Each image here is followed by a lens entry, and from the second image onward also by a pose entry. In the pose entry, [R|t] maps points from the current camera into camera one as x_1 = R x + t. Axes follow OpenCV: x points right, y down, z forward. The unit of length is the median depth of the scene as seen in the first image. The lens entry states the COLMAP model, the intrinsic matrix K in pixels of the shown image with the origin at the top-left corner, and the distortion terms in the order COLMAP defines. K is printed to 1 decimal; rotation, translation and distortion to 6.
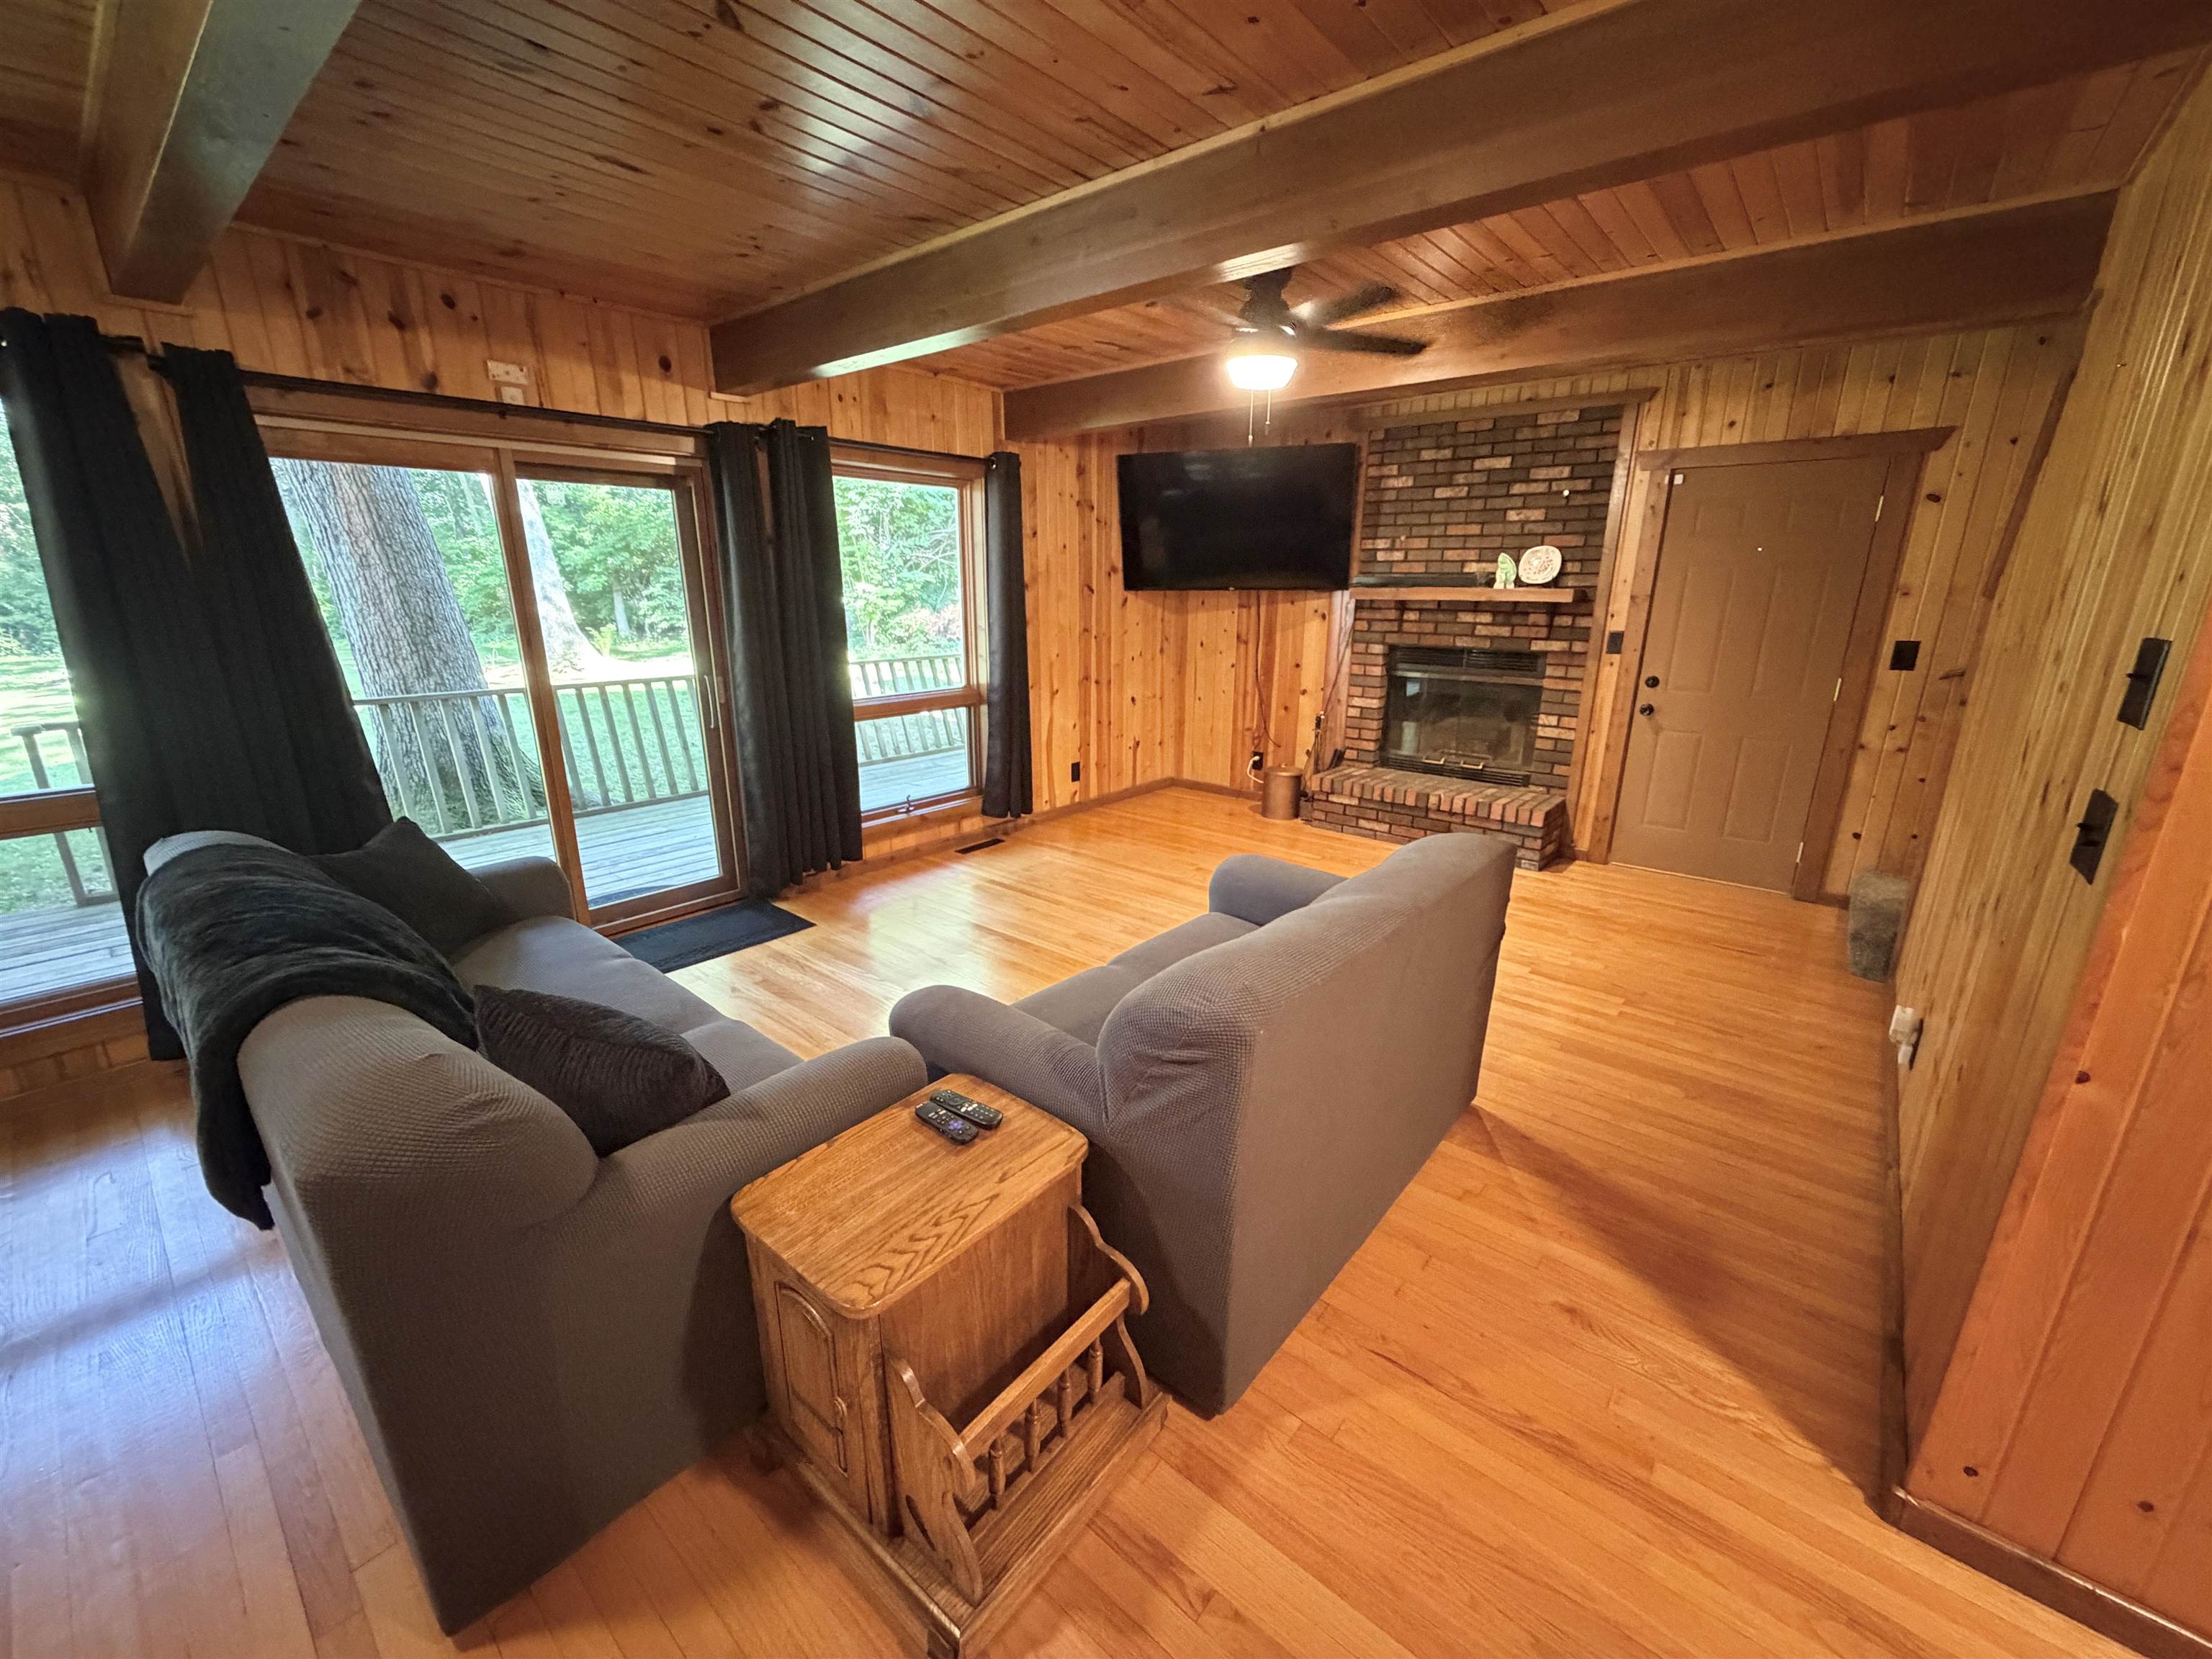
lens RADIAL K [[880.1, 0, 1101.1], [0, 880.1, 830.6], [0, 0, 1]] dist [0.000732, -0.000397]
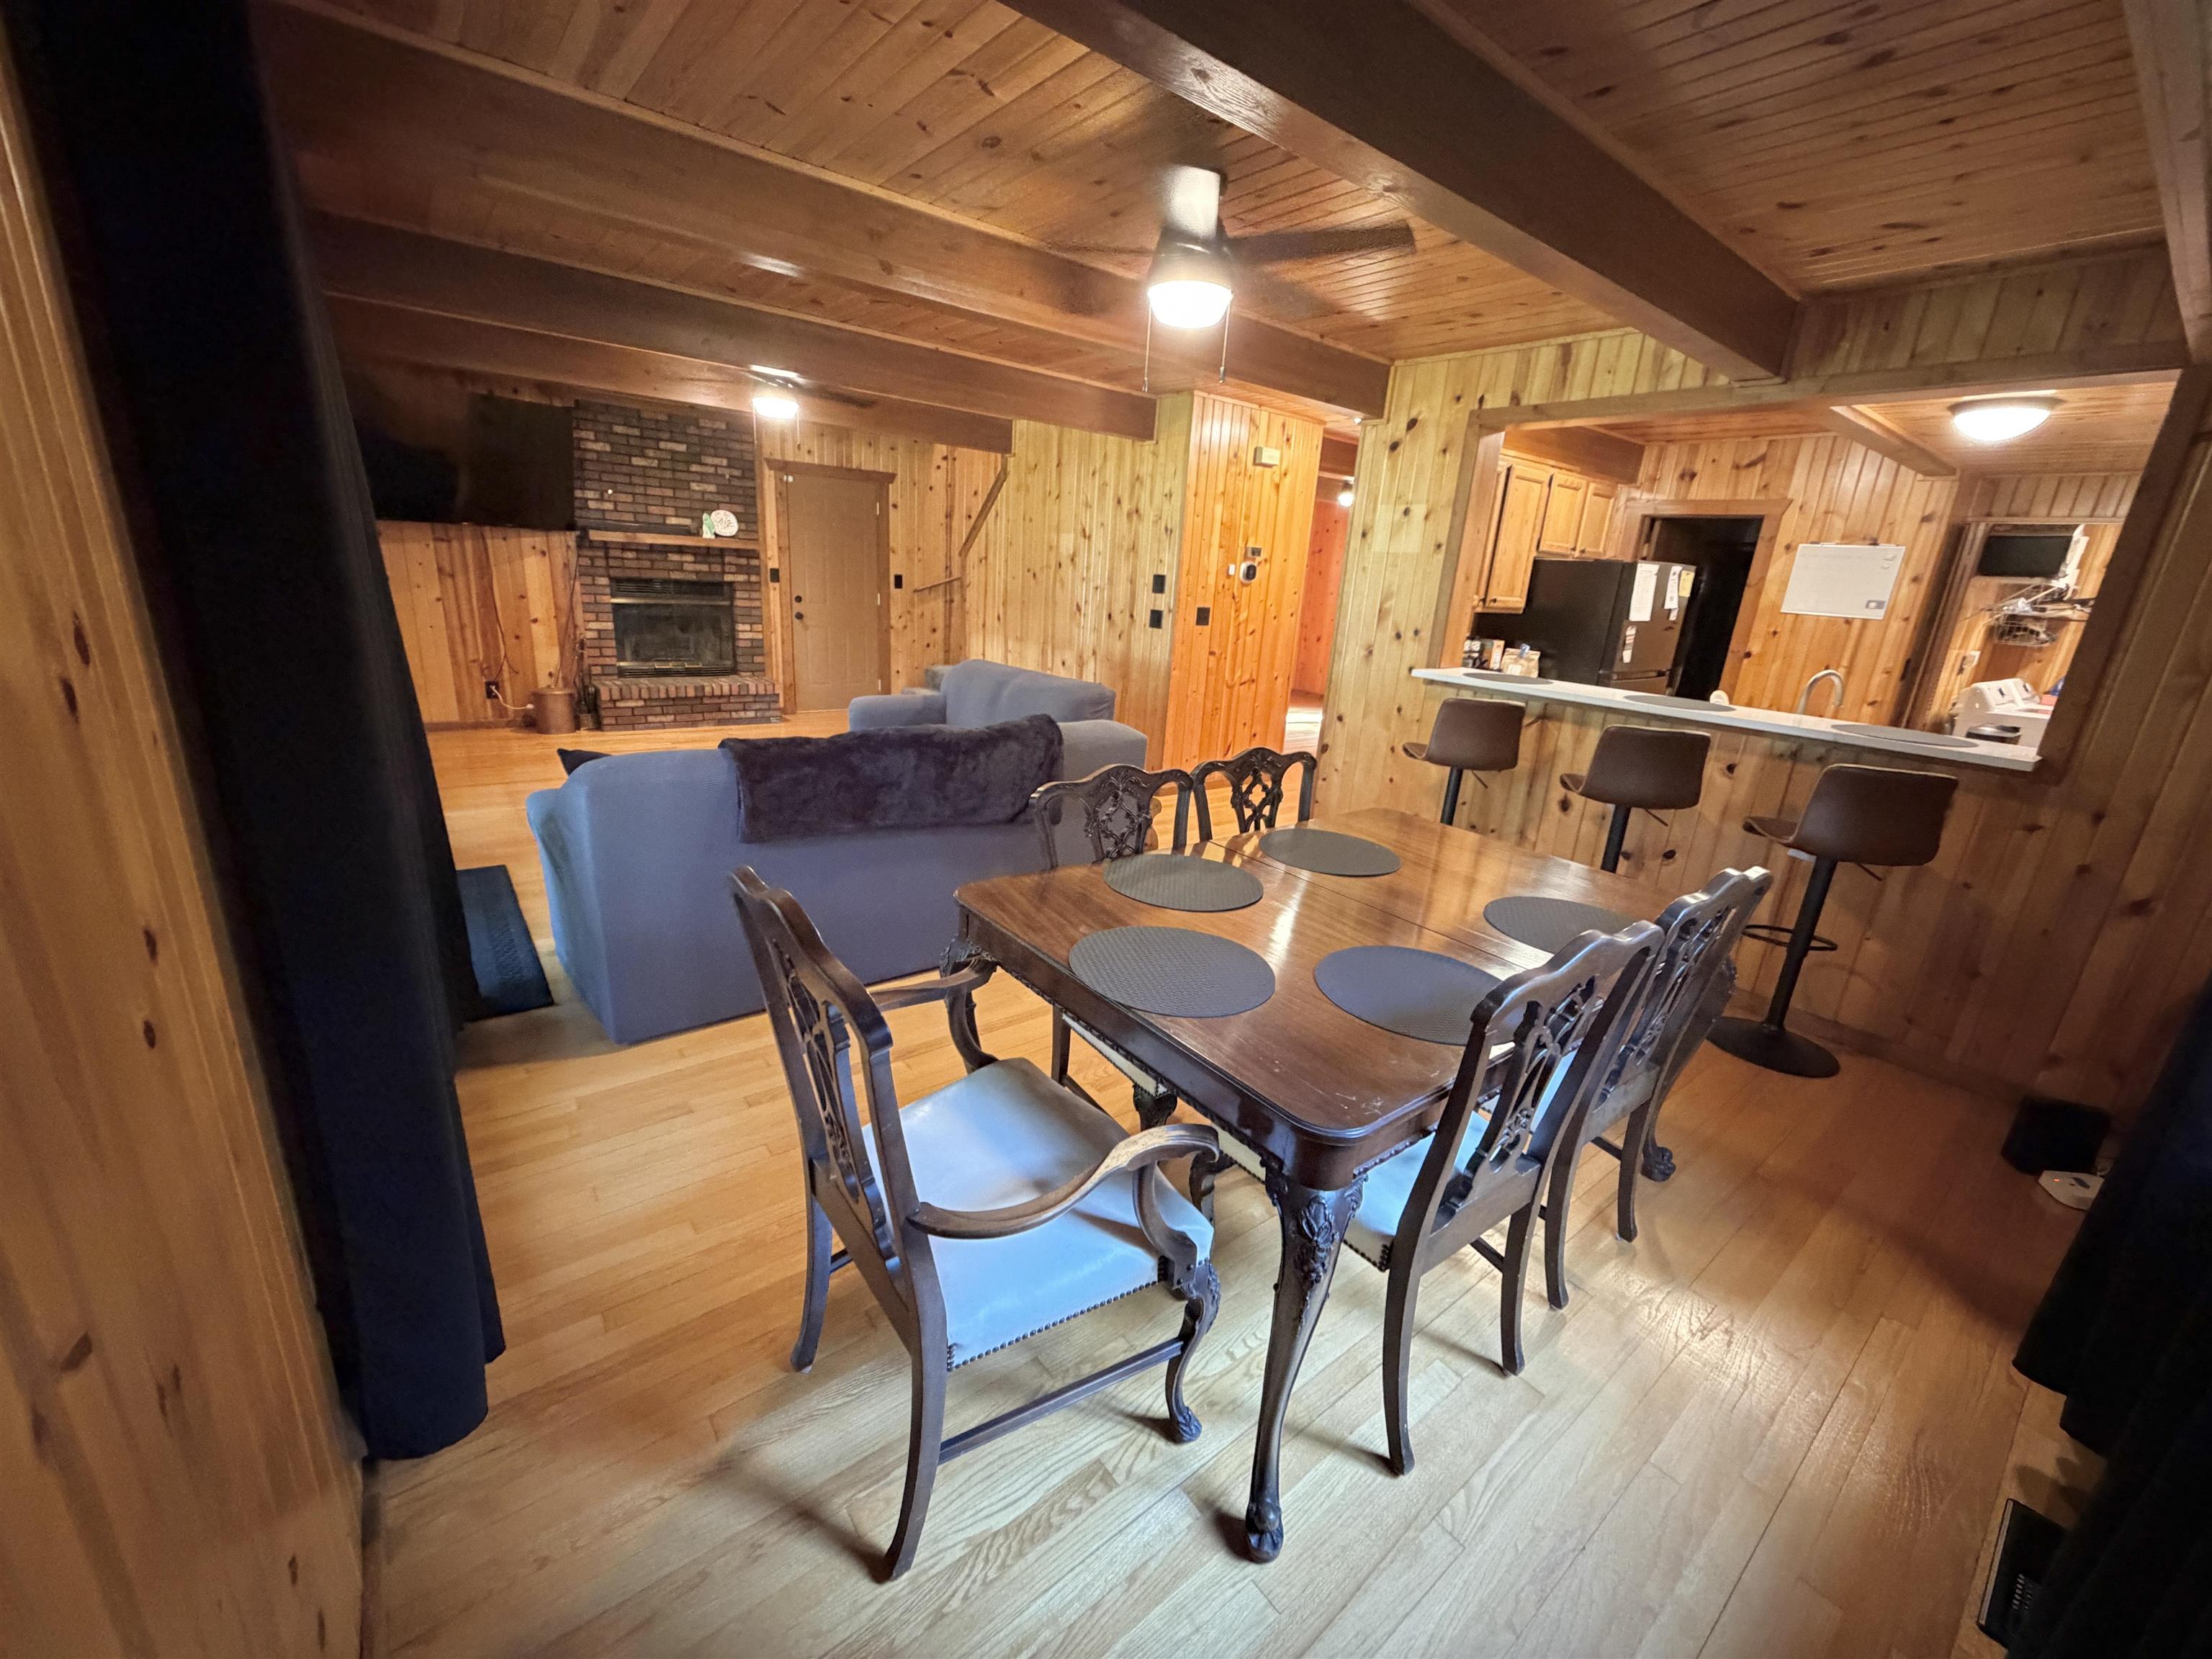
lens RADIAL K [[880.1, 0, 1102.1], [0, 880.1, 834.6], [0, 0, 1]] dist [0.000732, -0.000397]
pose [[0.196215, -0.278459, 0.940192, -0.925096], [0.205842, 0.949163, 0.238158, -0.020421], [-0.958712, 0.146801, 0.243559, 0.086827]]
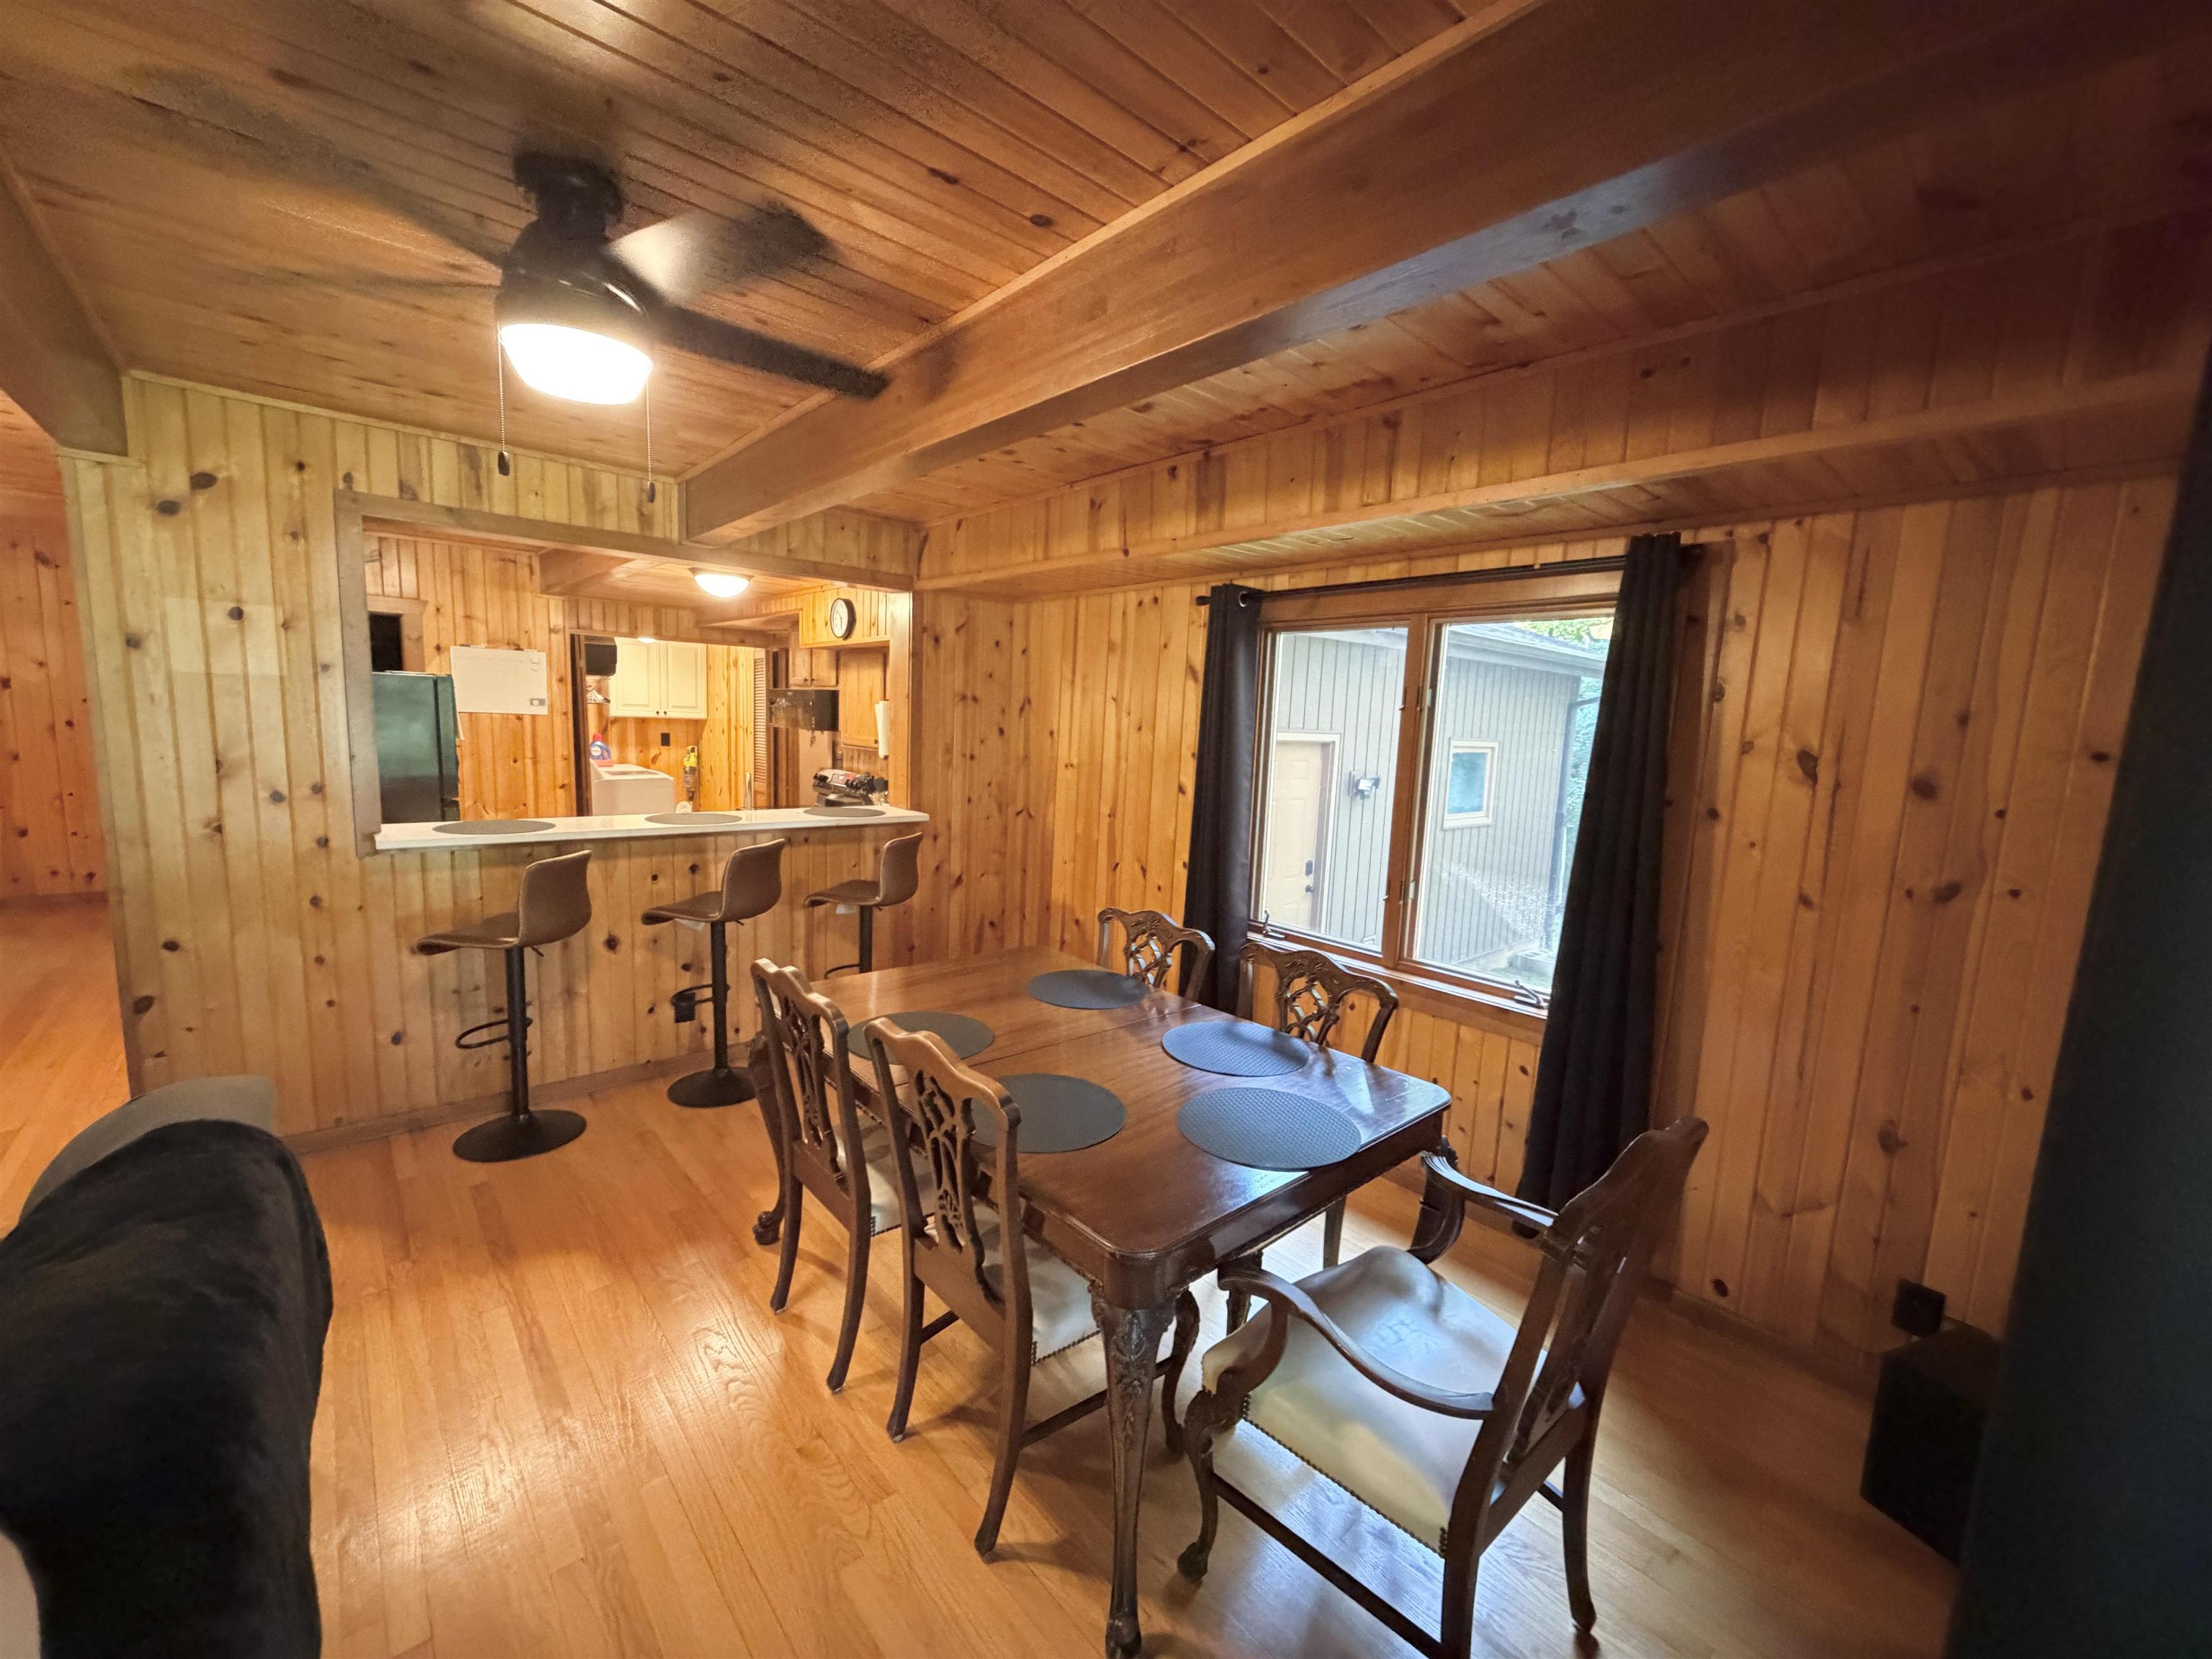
lens RADIAL K [[880.1, 0, 1101.0], [0, 880.1, 835.7], [0, 0, 1]] dist [0.000732, -0.000397]
pose [[-0.989833, -0.063237, 0.127401, -0.582911], [-0.007250, 0.916993, 0.398836, -0.155862], [-0.142048, 0.393858, -0.908129, 0.461866]]
